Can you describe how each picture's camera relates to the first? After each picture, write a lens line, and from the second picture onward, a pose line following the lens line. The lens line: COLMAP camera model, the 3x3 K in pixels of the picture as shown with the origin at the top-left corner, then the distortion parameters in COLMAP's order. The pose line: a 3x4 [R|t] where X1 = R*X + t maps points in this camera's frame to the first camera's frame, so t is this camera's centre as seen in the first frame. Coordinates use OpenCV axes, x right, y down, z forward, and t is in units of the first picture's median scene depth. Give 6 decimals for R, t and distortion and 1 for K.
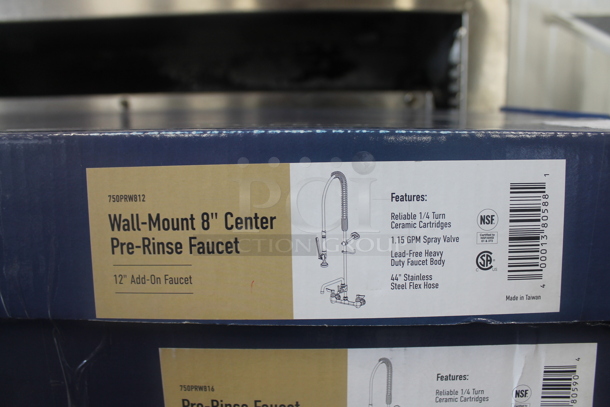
lens RADIAL K [[505.3, 0, 303.5], [0, 505.3, 208.4], [0, 0, 1]] dist [-0.170932, 0.137983]
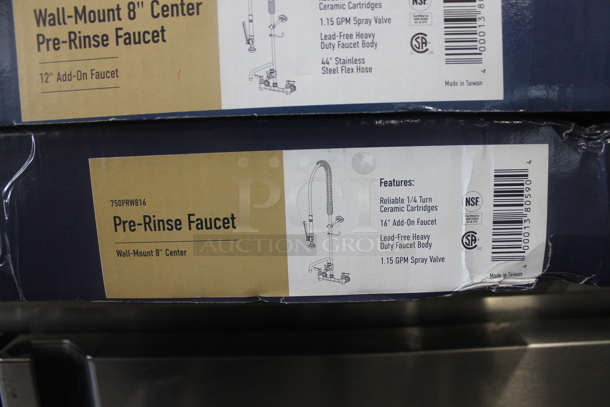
lens RADIAL K [[505.3, 0, 302.2], [0, 505.3, 205.4], [0, 0, 1]] dist [-0.170932, 0.137983]
pose [[0.999776, -0.021165, 0.000174, 0.130653], [0.021165, 0.999776, 0.000223, 0.411125], [-0.000179, -0.000219, 1.000000, 0.043162]]
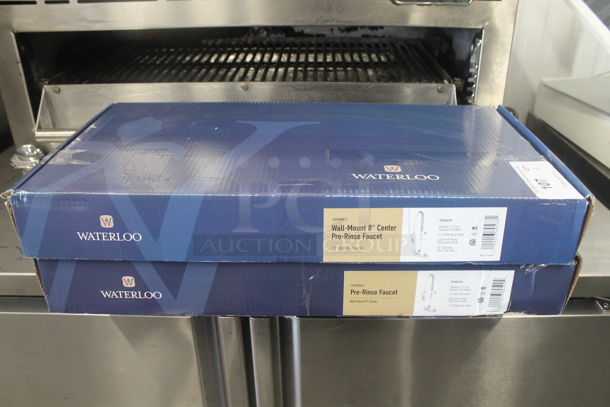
lens RADIAL K [[505.3, 0, 309.5], [0, 505.3, 206.6], [0, 0, 1]] dist [-0.170932, 0.137983]
pose [[0.999981, 0.005859, -0.001714, -0.503920], [-0.005189, 0.963678, 0.267017, -0.780355], [0.003216, -0.267003, 0.963690, -1.512462]]
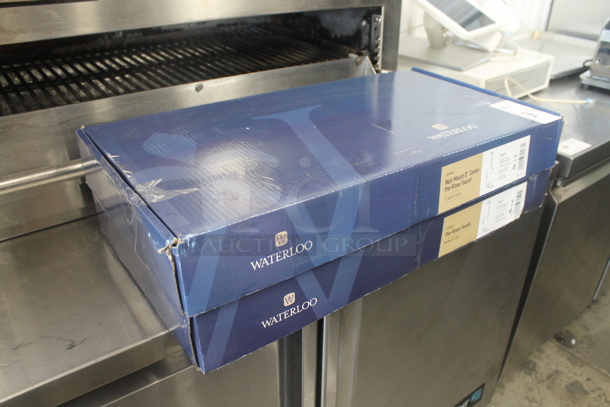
lens RADIAL K [[505.3, 0, 304.2], [0, 505.3, 207.6], [0, 0, 1]] dist [-0.170932, 0.137983]
pose [[0.806579, -0.273206, 0.524203, -2.736658], [0.108906, 0.940287, 0.322490, -0.907445], [-0.581008, -0.203025, 0.788169, -0.945729]]
